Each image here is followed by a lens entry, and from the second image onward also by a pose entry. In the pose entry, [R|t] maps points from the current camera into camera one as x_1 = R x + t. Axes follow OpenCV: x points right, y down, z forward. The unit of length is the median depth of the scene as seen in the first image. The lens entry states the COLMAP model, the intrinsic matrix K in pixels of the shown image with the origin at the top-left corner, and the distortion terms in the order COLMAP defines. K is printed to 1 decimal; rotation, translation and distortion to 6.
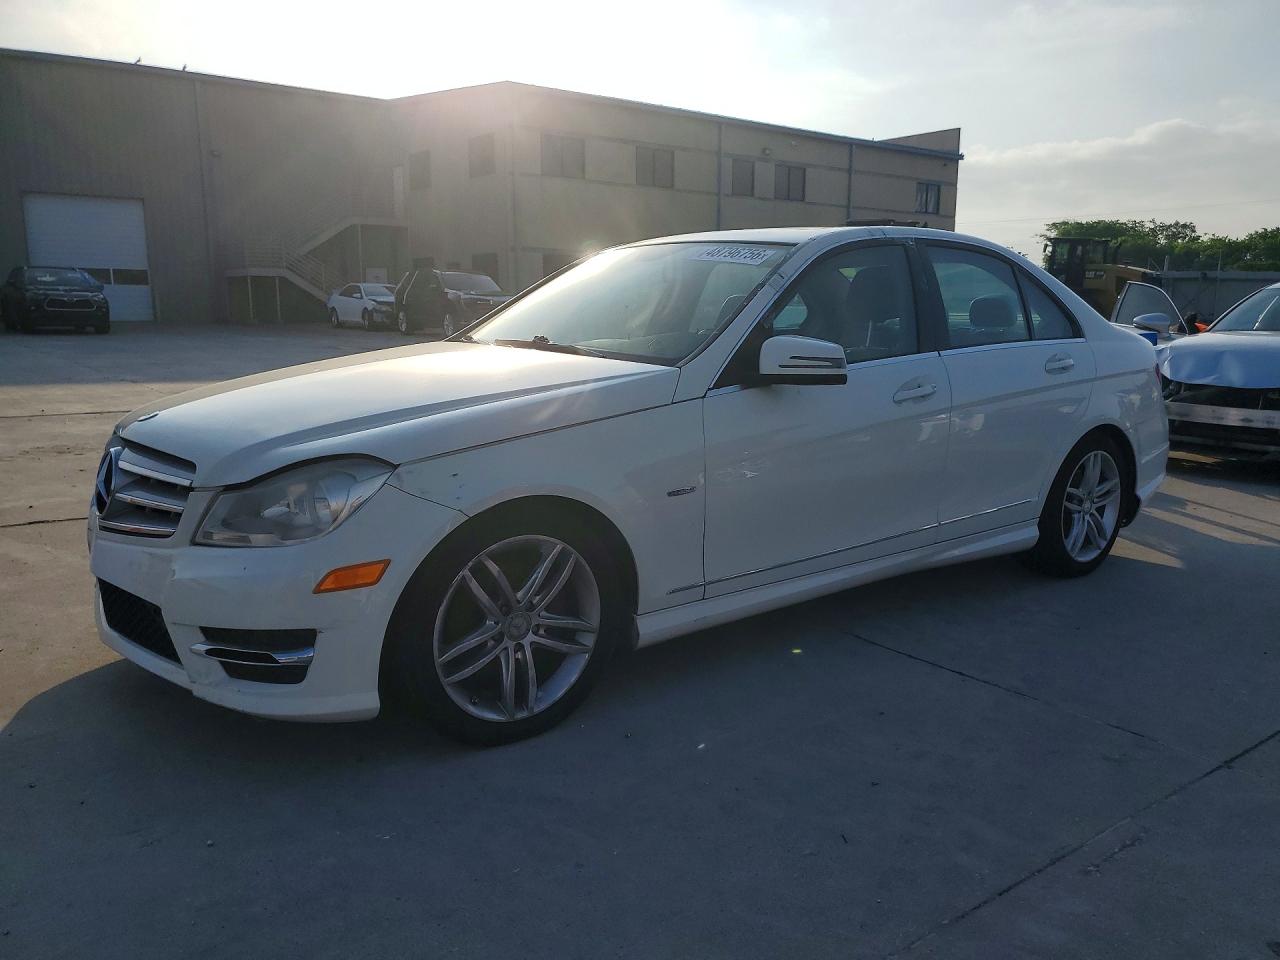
lens RADIAL K [[1015.0, 0, 661.2], [0, 1015.0, 476.1], [0, 0, 1]] dist [0.005909, 0.010082]
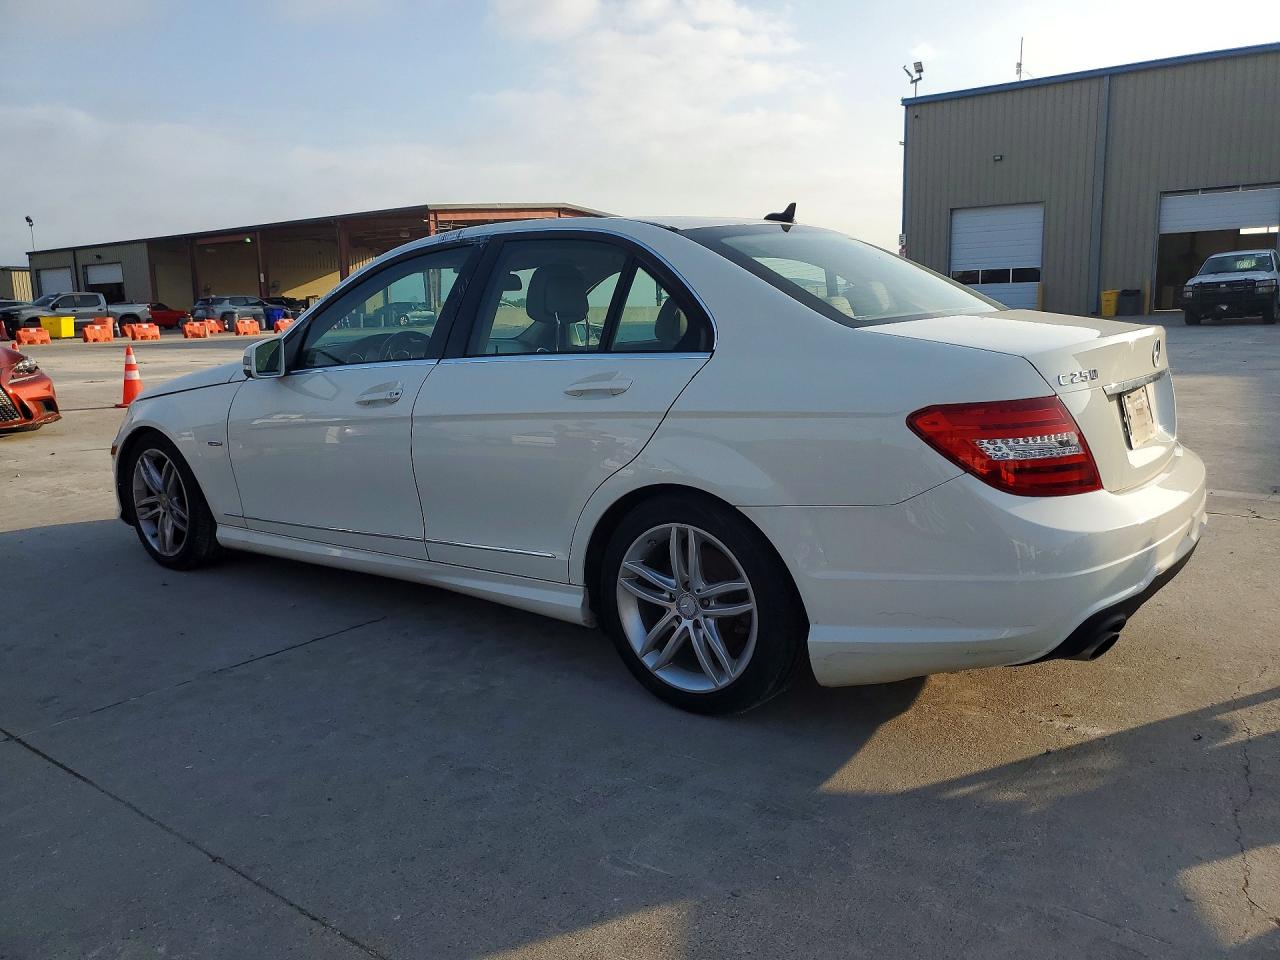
lens RADIAL K [[1015.0, 0, 661.2], [0, 1015.0, 476.1], [0, 0, 1]] dist [0.005909, 0.010082]
pose [[0.238093, 0.144728, -0.960399, 1.121860], [-0.134208, 0.984252, 0.115051, -0.136384], [0.961925, 0.101500, 0.253767, 0.888122]]
